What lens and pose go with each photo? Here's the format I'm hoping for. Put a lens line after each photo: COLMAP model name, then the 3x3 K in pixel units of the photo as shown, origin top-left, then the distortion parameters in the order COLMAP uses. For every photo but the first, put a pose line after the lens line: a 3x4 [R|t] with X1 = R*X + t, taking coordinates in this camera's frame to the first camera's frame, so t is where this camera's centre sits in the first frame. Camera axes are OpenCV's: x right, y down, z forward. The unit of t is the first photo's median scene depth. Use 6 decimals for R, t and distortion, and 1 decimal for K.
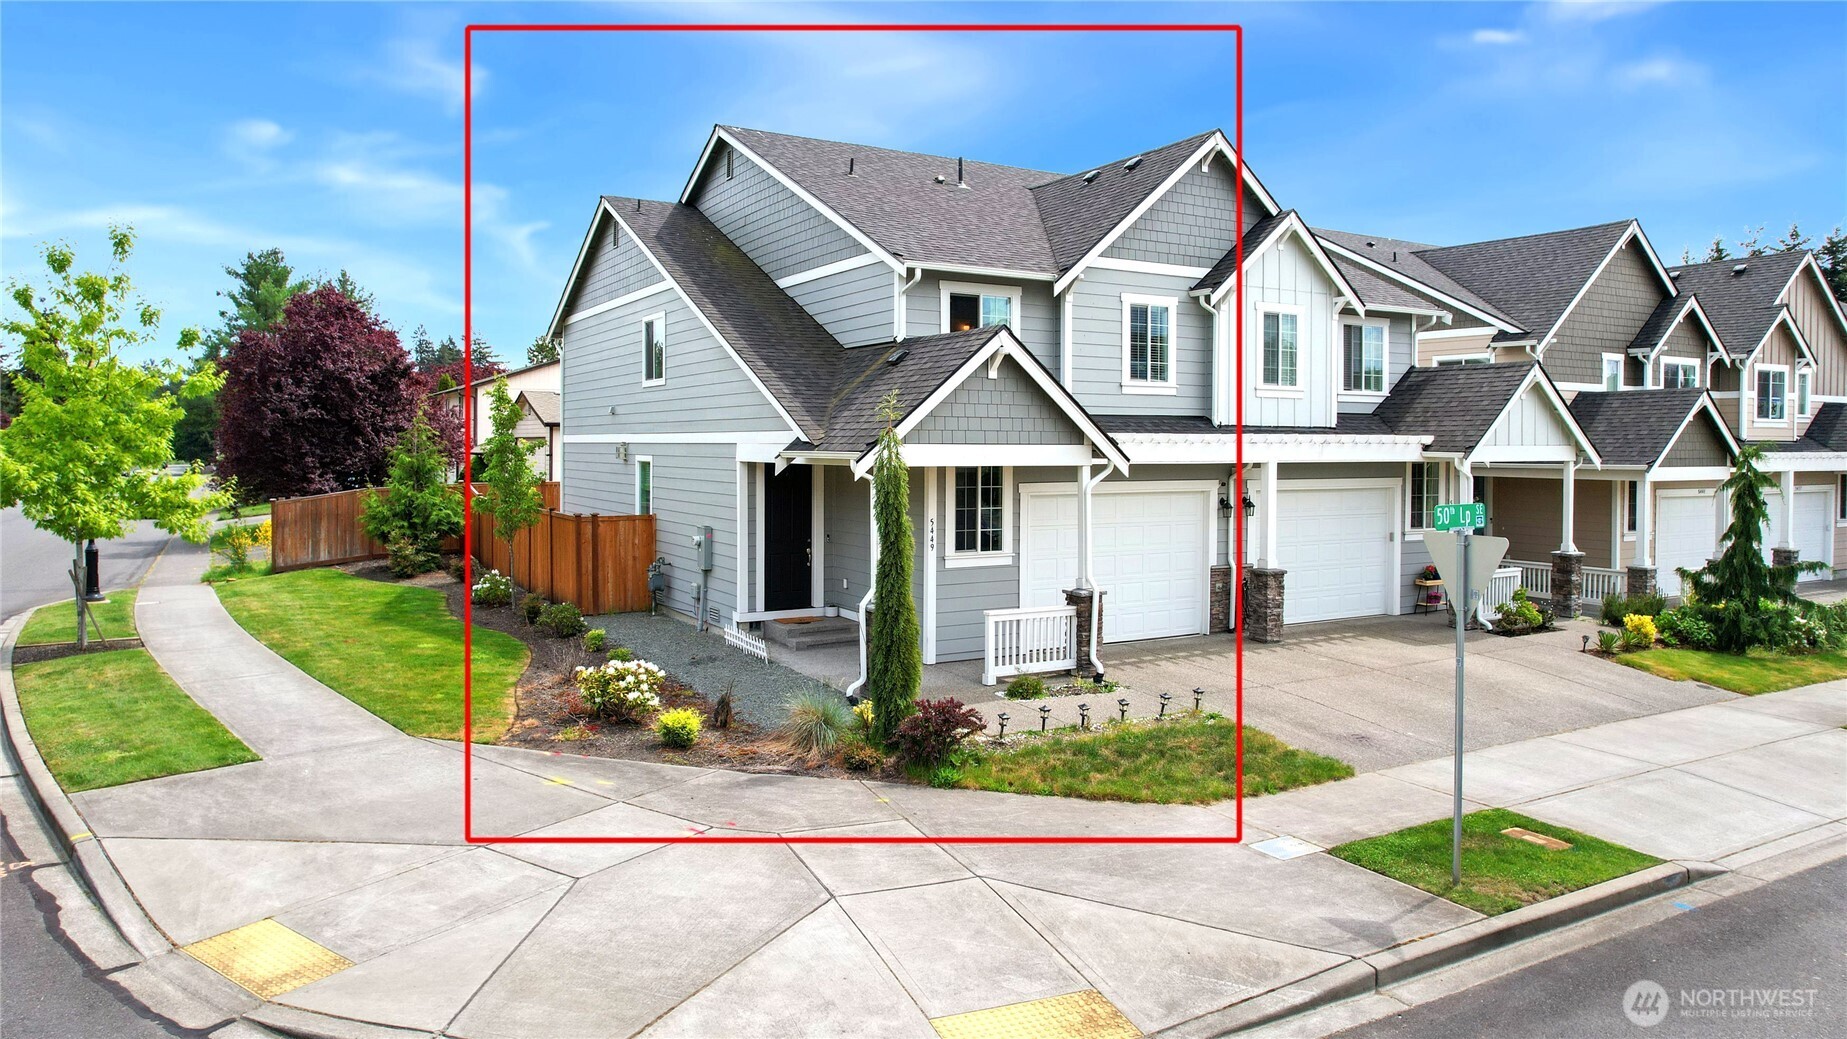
lens RADIAL K [[1207.6, 0, 923.5], [0, 1207.6, 519.5], [0, 0, 1]] dist [-0.037966, 0.000141]
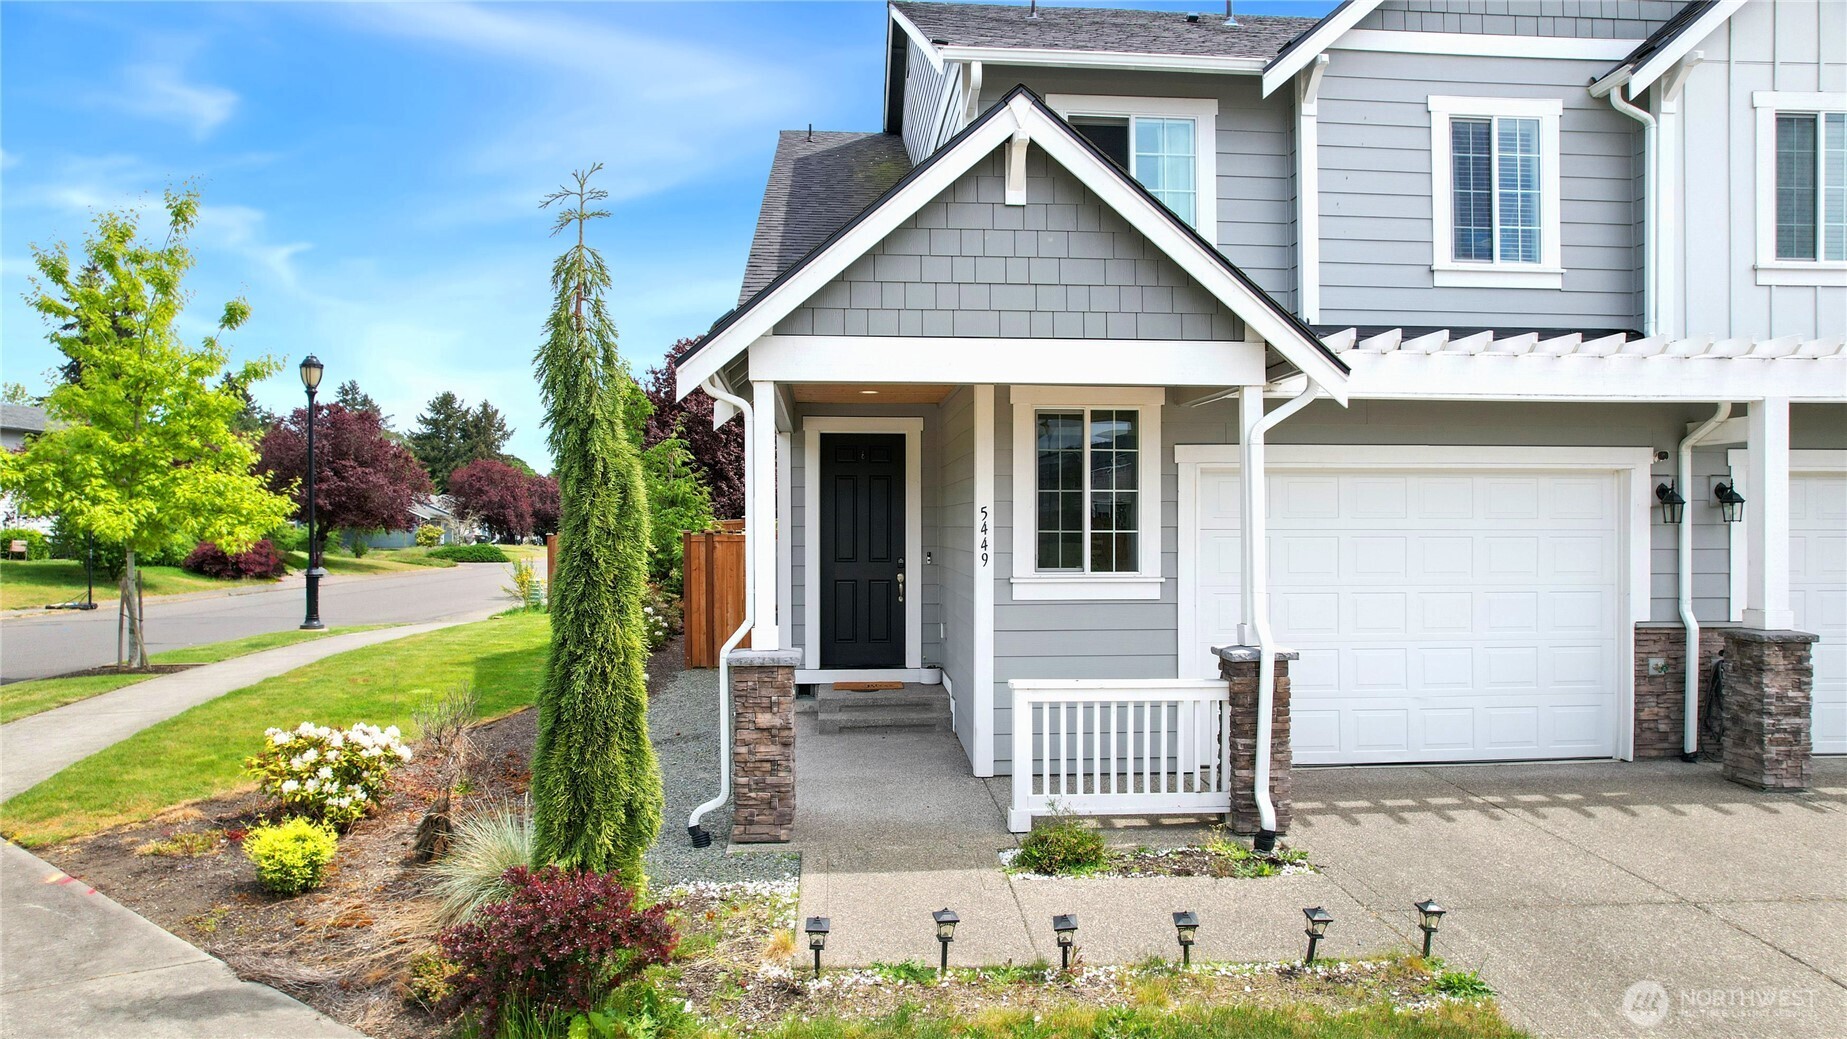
lens RADIAL K [[1191.5, 0, 928.8], [0, 1191.5, 542.0], [0, 0, 1]] dist [-0.078316, 0.068251]
pose [[0.897802, 0.002533, -0.440392, 0.190163], [-0.024021, 0.998777, -0.043225, 0.033734], [0.439744, 0.049386, 0.896764, 0.445261]]
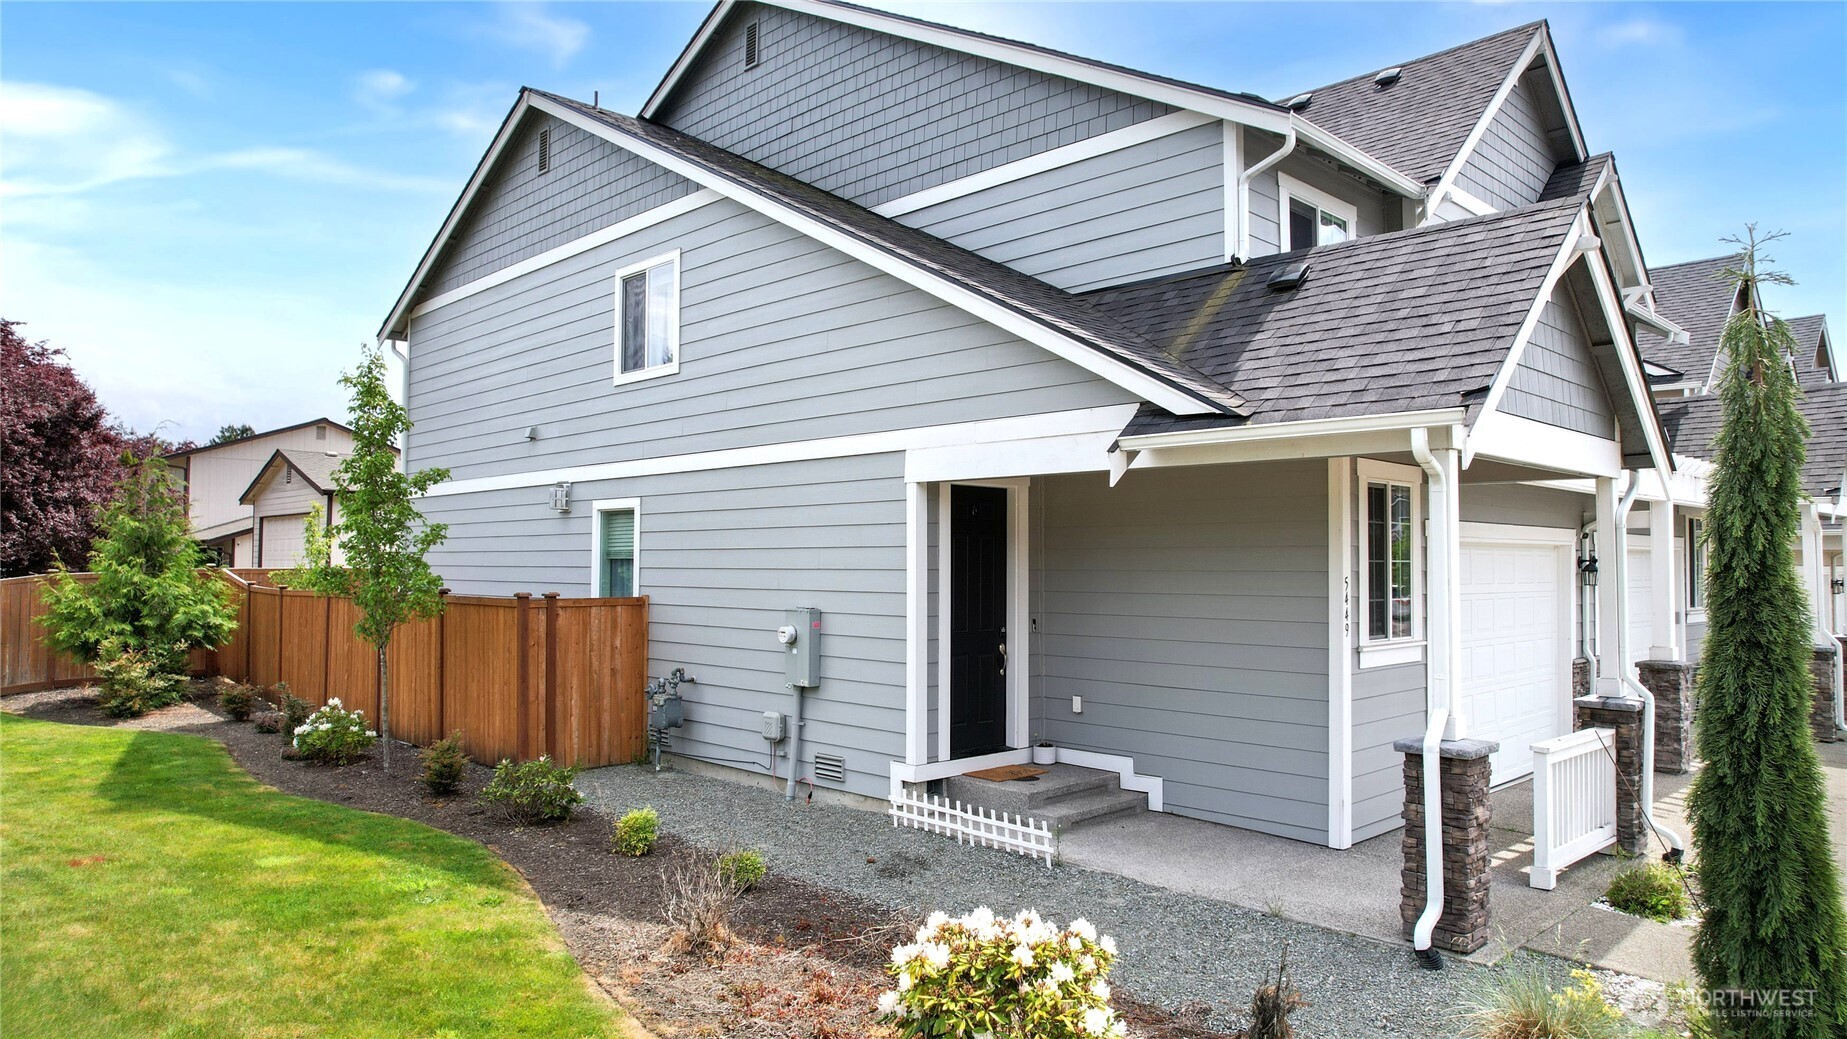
lens RADIAL K [[1202.0, 0, 926.5], [0, 1202.0, 565.3], [0, 0, 1]] dist [-0.082192, 0.073100]
pose [[0.969305, -0.000976, 0.245860, -0.266172], [0.015956, 0.998134, -0.058946, 0.019528], [-0.245344, 0.061060, 0.967511, 0.459928]]
